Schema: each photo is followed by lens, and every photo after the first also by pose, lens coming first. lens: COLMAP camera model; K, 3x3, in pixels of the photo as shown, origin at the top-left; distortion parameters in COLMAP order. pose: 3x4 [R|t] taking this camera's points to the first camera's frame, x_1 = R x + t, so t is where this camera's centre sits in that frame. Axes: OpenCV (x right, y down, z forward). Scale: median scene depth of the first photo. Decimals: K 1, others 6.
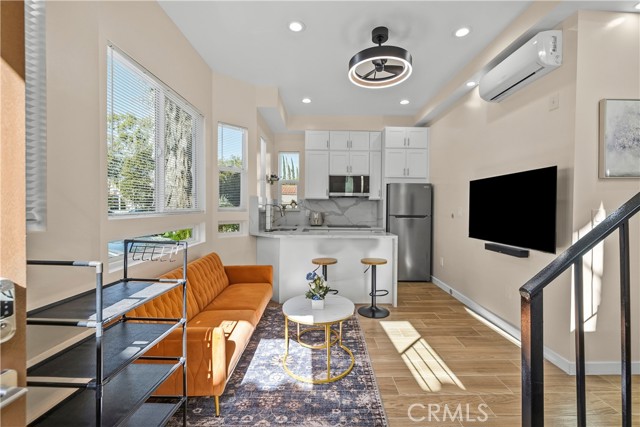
lens RADIAL K [[260.5, 0, 323.3], [0, 260.5, 209.9], [0, 0, 1]] dist [-0.004428, 0.001382]
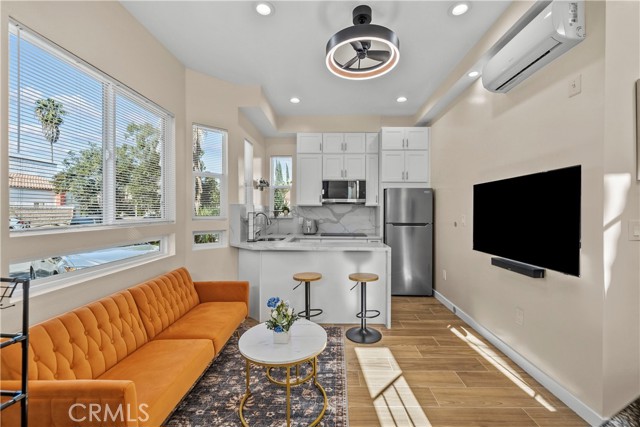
lens RADIAL K [[260.5, 0, 322.5], [0, 260.5, 212.2], [0, 0, 1]] dist [-0.004428, 0.001382]
pose [[0.999349, -0.004307, -0.035831, 0.073588], [0.003920, 0.999933, -0.010866, -0.010986], [0.035875, 0.010718, 0.999299, 0.093928]]
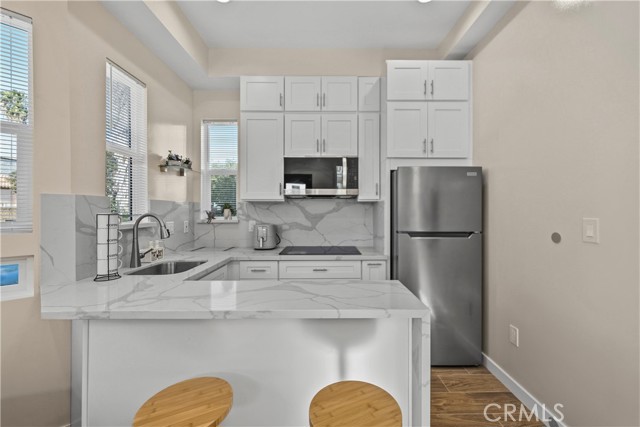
lens RADIAL K [[260.5, 0, 323.2], [0, 260.5, 212.1], [0, 0, 1]] dist [-0.004428, 0.001382]
pose [[0.999965, -0.008212, -0.001483, 0.135161], [0.008197, 0.999917, -0.009892, -0.016299], [0.001564, 0.009880, 0.999950, 0.595215]]
